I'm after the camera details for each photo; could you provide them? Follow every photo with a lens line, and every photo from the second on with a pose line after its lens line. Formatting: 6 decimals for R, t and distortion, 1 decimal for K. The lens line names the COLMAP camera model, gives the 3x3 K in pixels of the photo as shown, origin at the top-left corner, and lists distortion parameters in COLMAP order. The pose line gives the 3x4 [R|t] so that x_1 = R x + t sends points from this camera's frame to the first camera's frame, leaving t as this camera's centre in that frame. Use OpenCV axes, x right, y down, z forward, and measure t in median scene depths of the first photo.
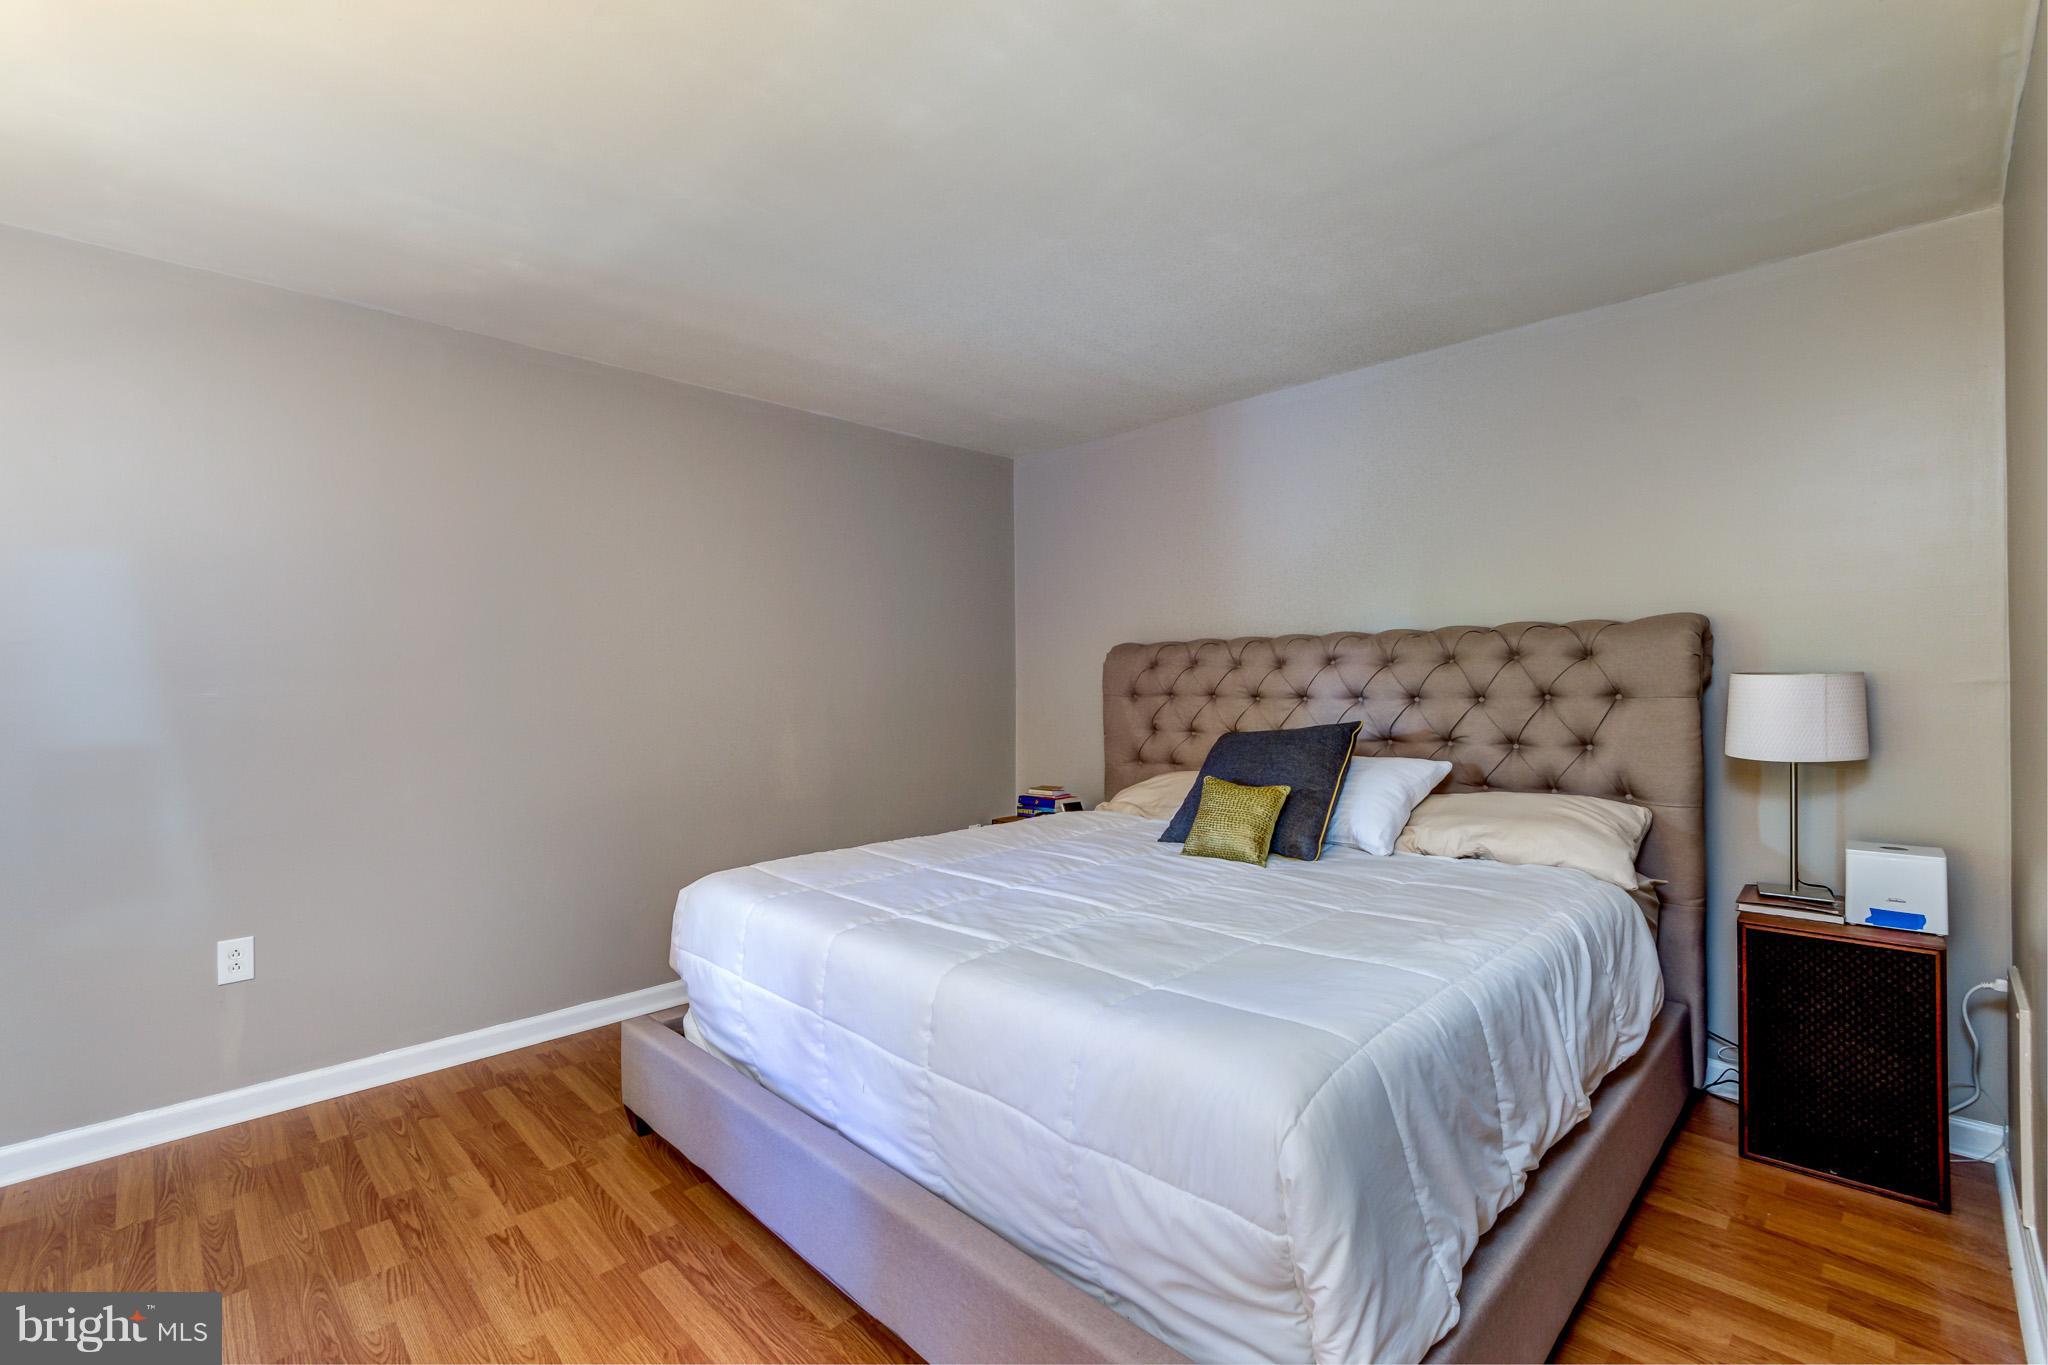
lens RADIAL K [[898.0, 0, 1018.5], [0, 898.0, 684.2], [0, 0, 1]] dist [0.004674, 0.000169]
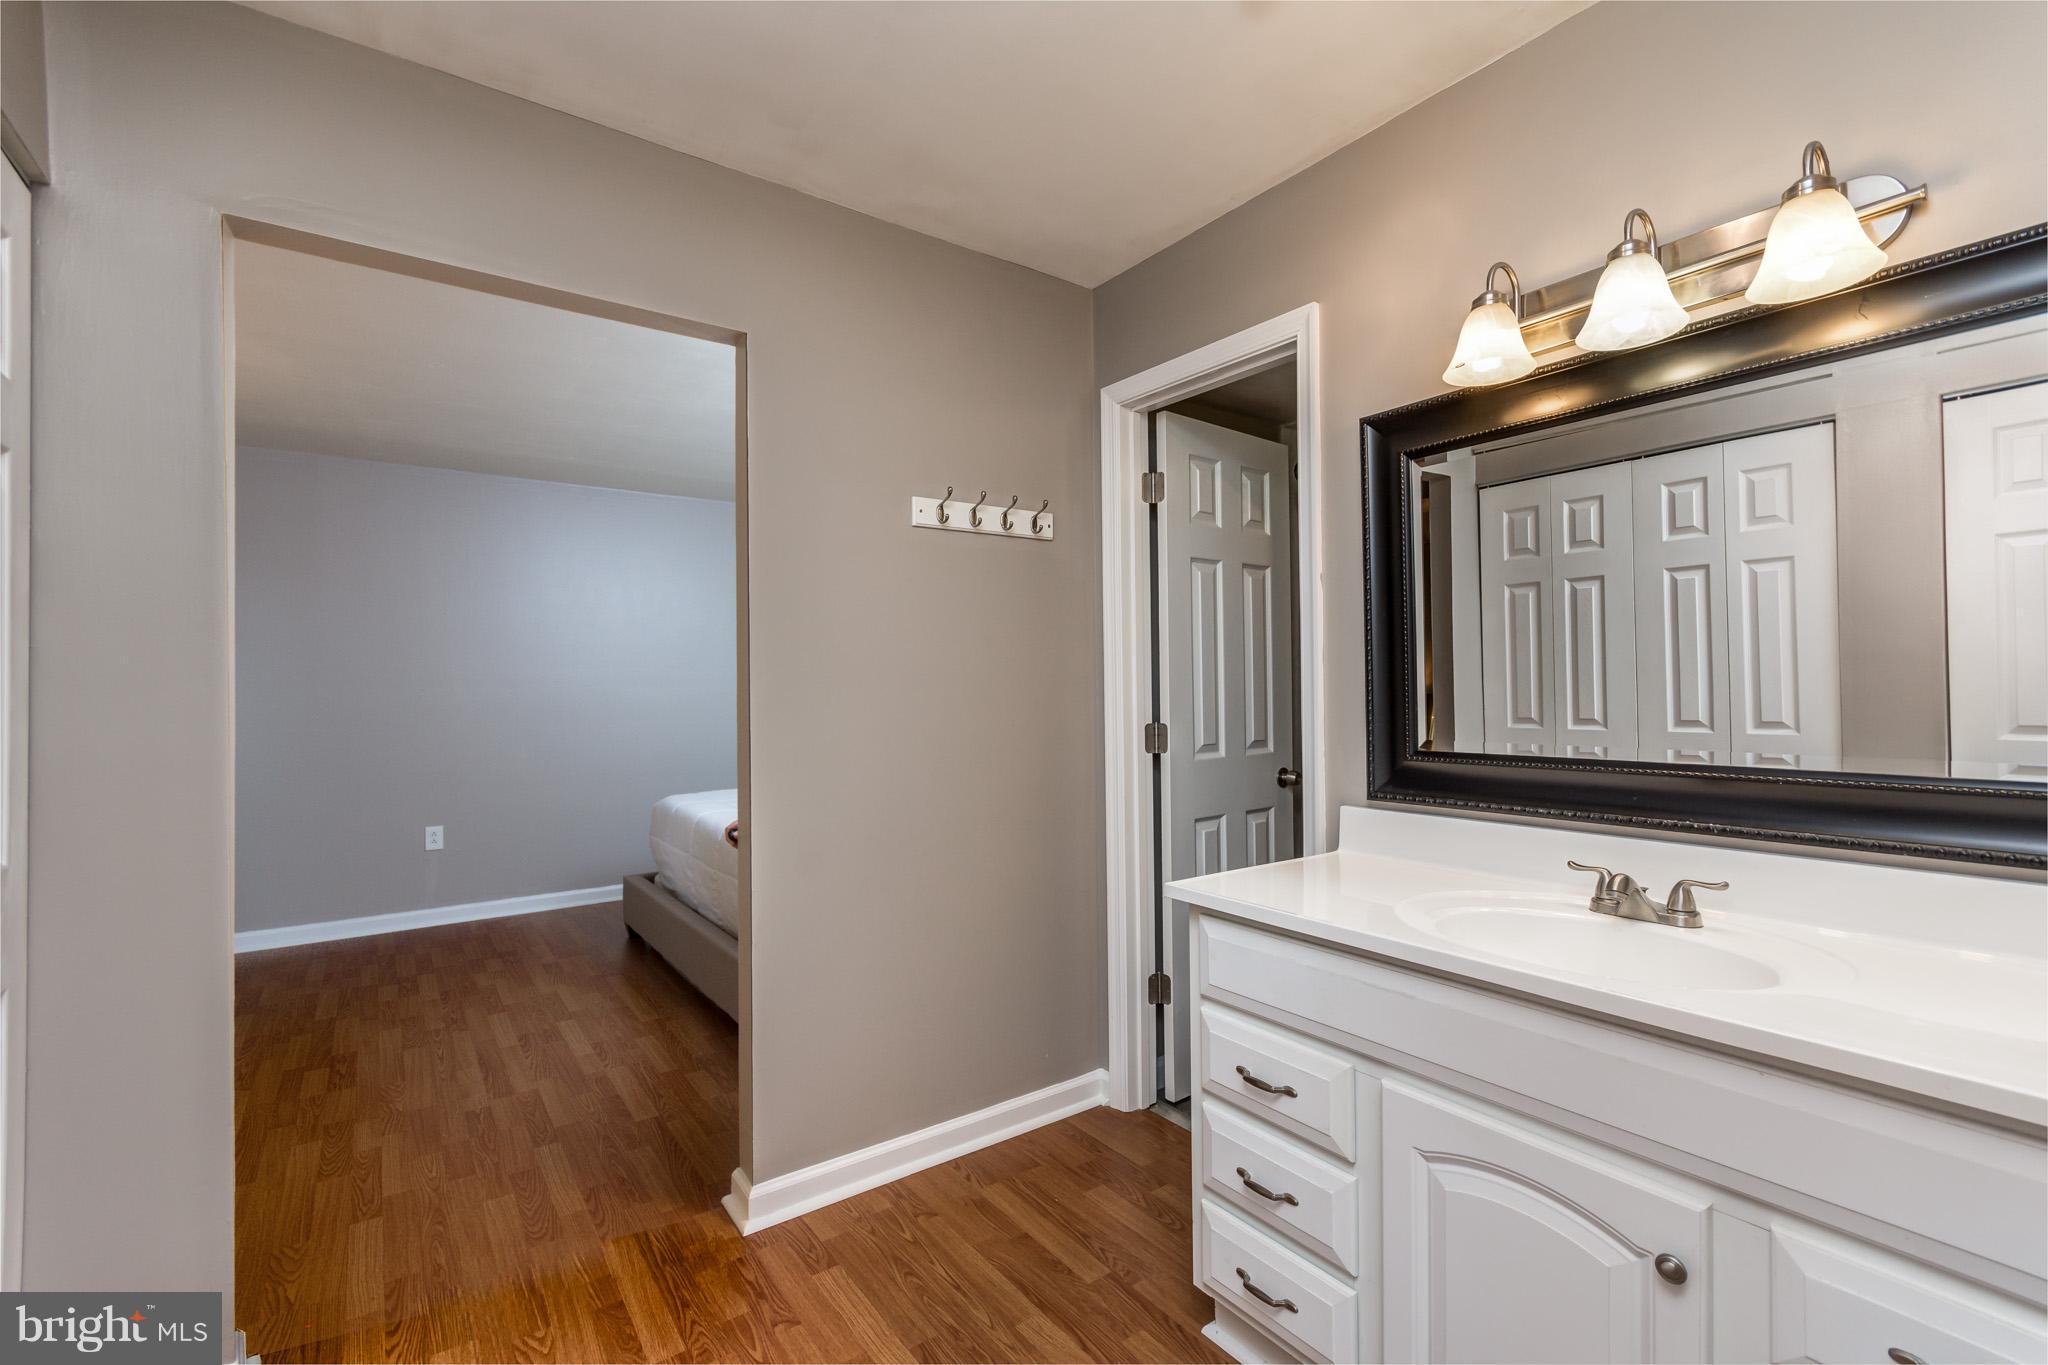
lens RADIAL K [[898.0, 0, 1018.5], [0, 898.0, 684.2], [0, 0, 1]] dist [0.004674, 0.000169]
pose [[0.988189, 0.002665, -0.153214, 0.595010], [-0.003299, 0.999987, -0.003885, -0.004486], [0.153201, 0.004345, 0.988185, -0.638905]]
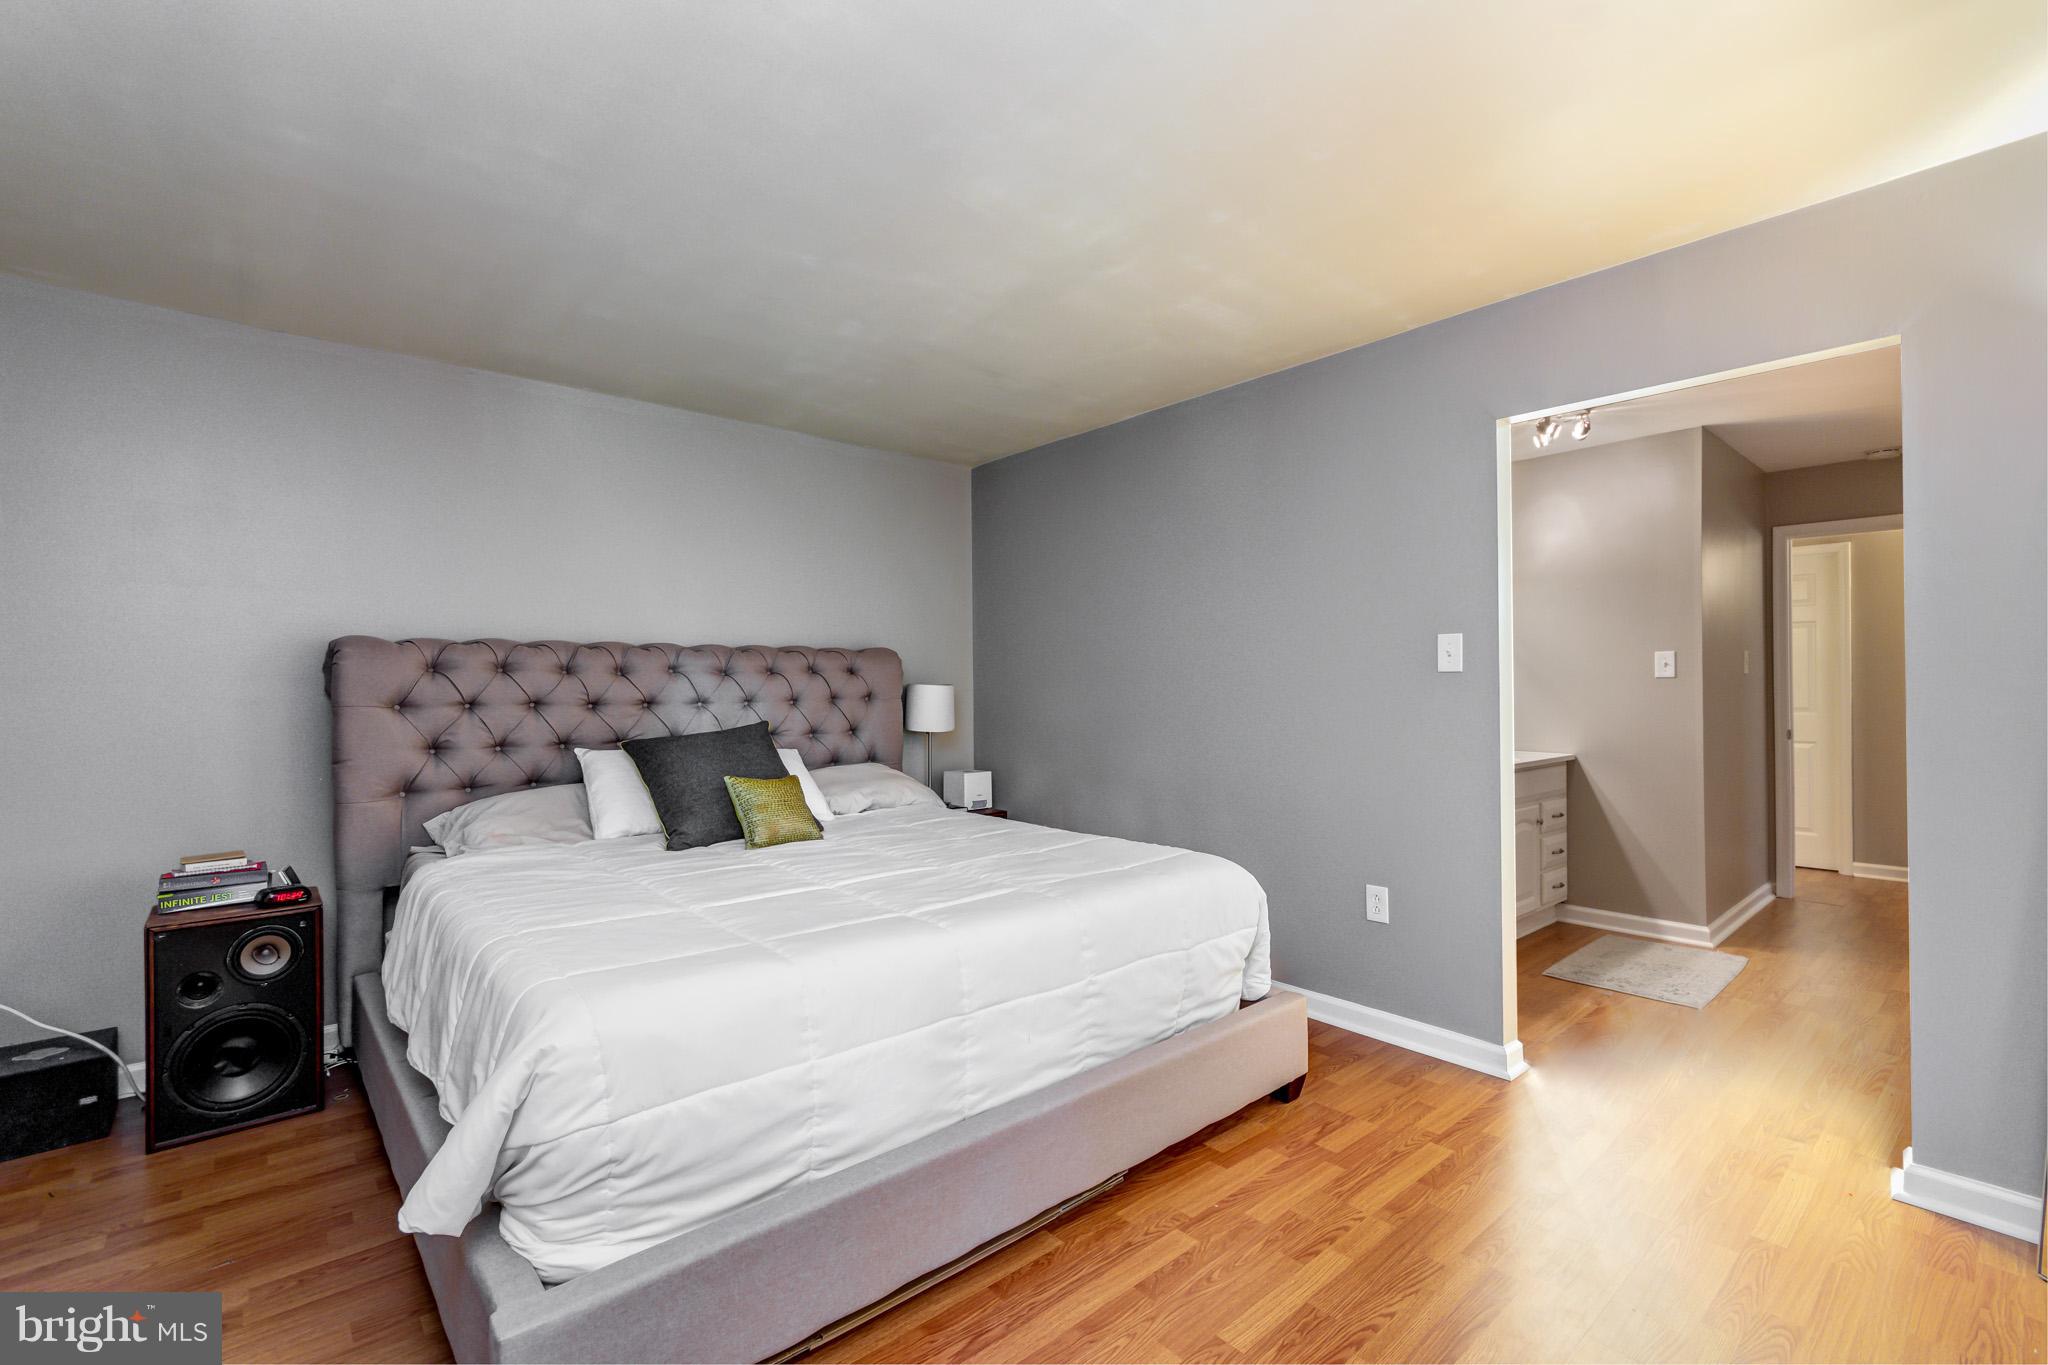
lens RADIAL K [[898.0, 0, 1018.5], [0, 898.0, 684.2], [0, 0, 1]] dist [0.004674, 0.000169]
pose [[0.063356, 0.011447, 0.997925, -0.897127], [0.005301, 0.999916, -0.011806, 0.008298], [-0.997977, 0.006038, 0.063290, 0.640676]]
